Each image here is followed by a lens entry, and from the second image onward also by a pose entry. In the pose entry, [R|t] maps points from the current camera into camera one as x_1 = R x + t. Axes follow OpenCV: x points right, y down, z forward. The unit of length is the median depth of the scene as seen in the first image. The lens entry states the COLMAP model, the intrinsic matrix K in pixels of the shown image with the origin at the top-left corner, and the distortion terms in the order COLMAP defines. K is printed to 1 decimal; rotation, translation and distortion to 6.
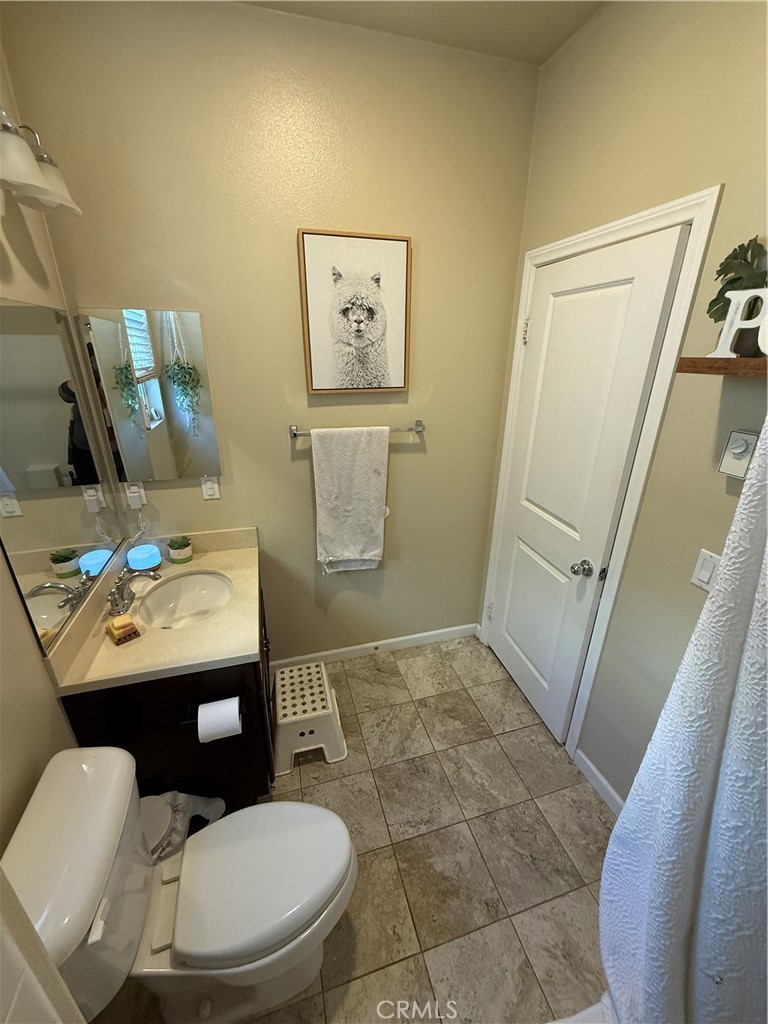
lens RADIAL K [[407.9, 0, 382.6], [0, 407.9, 510.8], [0, 0, 1]] dist [0.001107, -0.000391]
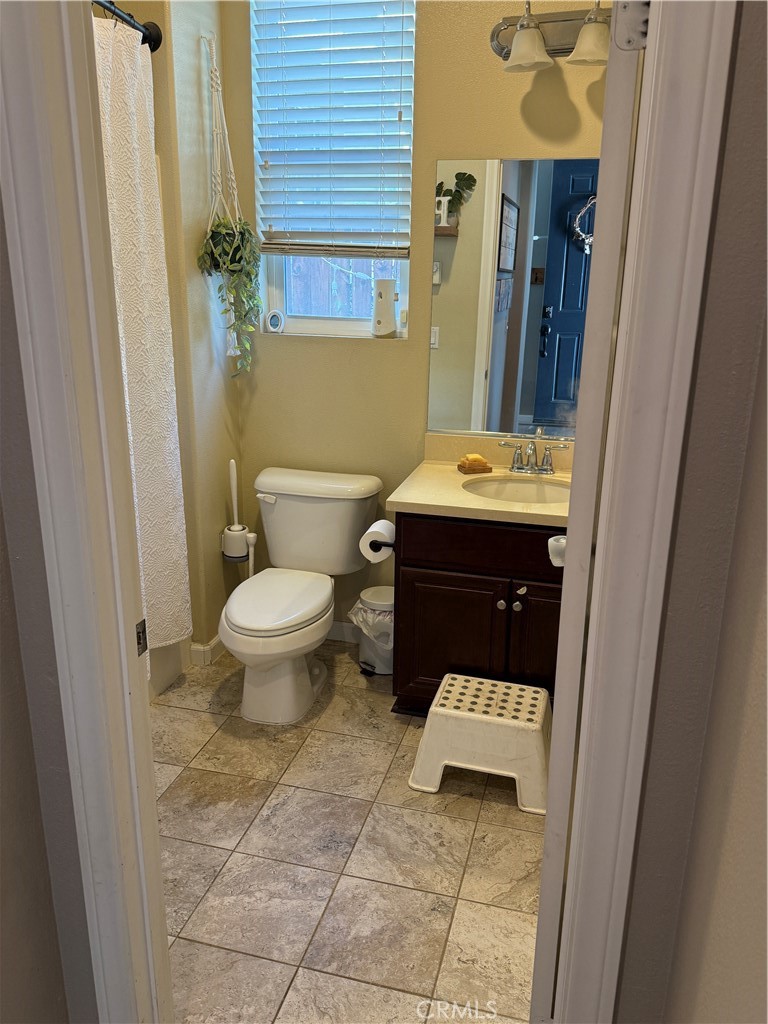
lens RADIAL K [[827.4, 0, 386.9], [0, 827.4, 514.2], [0, 0, 1]] dist [0.041768, -0.060865]
pose [[-0.521292, 0.246695, -0.816943, 0.993940], [-0.330511, 0.824228, 0.459794, -0.400078], [0.786776, 0.509696, -0.348128, 1.301529]]
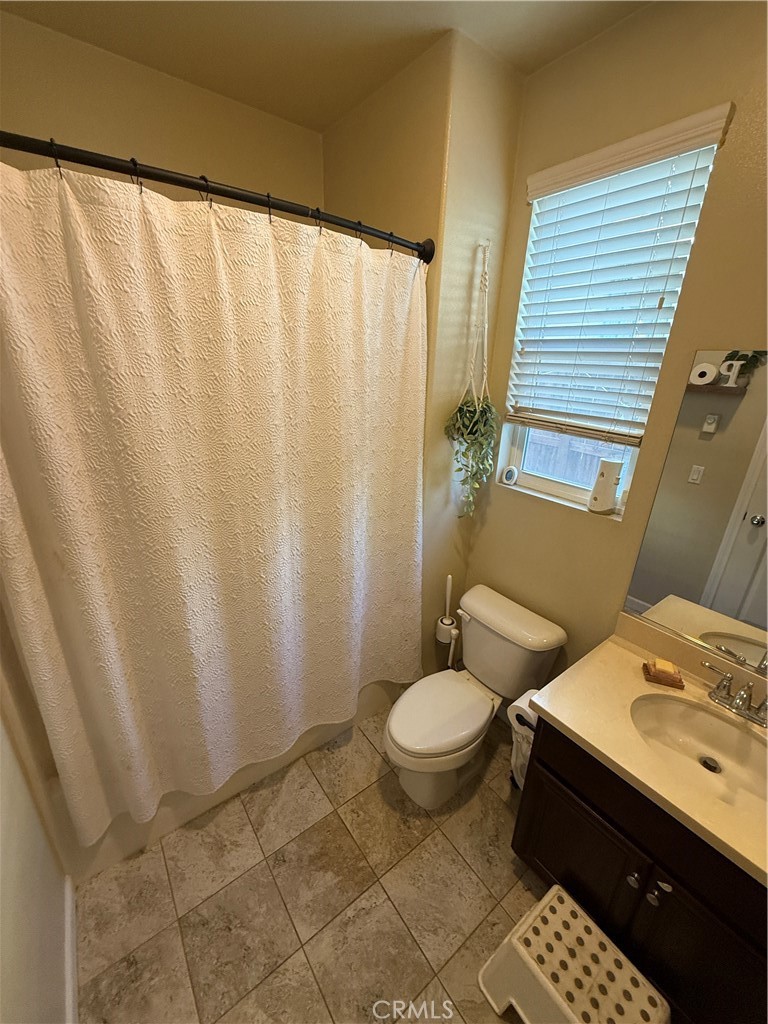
lens RADIAL K [[407.9, 0, 382.3], [0, 407.9, 509.4], [0, 0, 1]] dist [0.001107, -0.000391]
pose [[-0.935382, 0.094091, -0.340891, 0.233061], [-0.160405, 0.746205, 0.646103, -0.419816], [0.315167, 0.659034, -0.682894, 0.959943]]
